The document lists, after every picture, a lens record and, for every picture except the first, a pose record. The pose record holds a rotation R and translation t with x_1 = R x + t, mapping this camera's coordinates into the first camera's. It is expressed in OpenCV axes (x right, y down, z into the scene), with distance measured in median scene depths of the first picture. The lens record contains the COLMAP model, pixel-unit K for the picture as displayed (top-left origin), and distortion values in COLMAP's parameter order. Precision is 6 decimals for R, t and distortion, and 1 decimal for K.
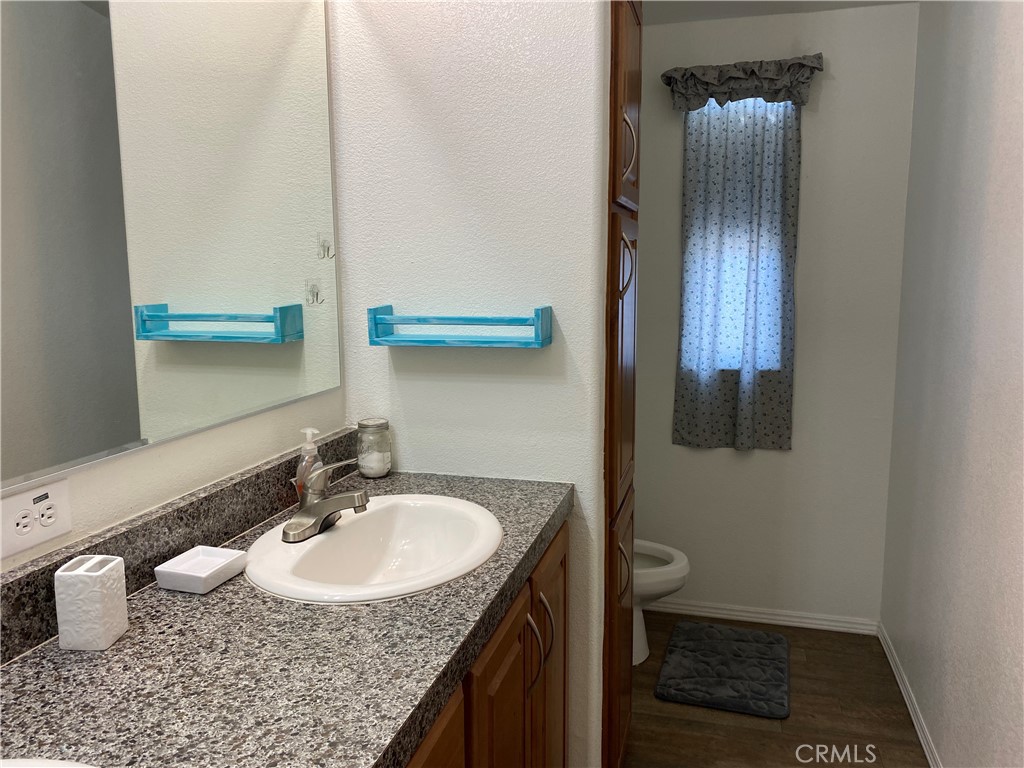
lens RADIAL K [[788.4, 0, 526.5], [0, 788.4, 382.9], [0, 0, 1]] dist [0.010804, -0.013372]
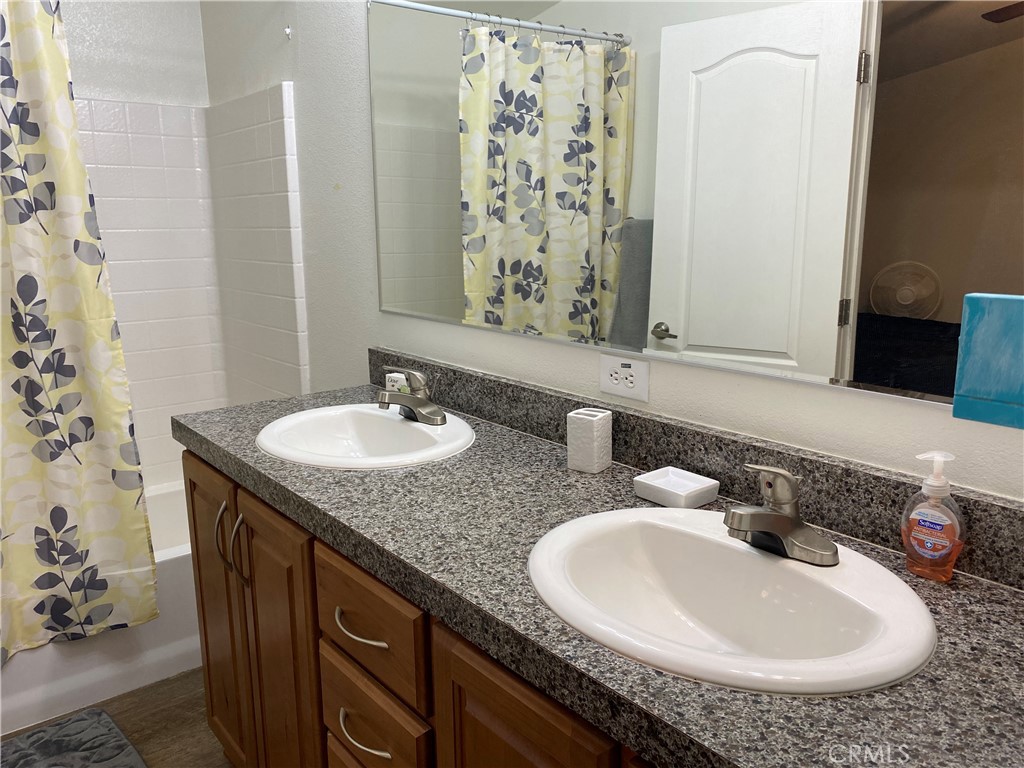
lens RADIAL K [[788.4, 0, 526.5], [0, 788.4, 382.9], [0, 0, 1]] dist [0.010804, -0.013372]
pose [[-0.593767, 0.164933, -0.787551, 0.516313], [-0.112370, 0.952178, 0.284131, -0.175053], [0.796752, 0.257205, -0.546839, 1.415642]]
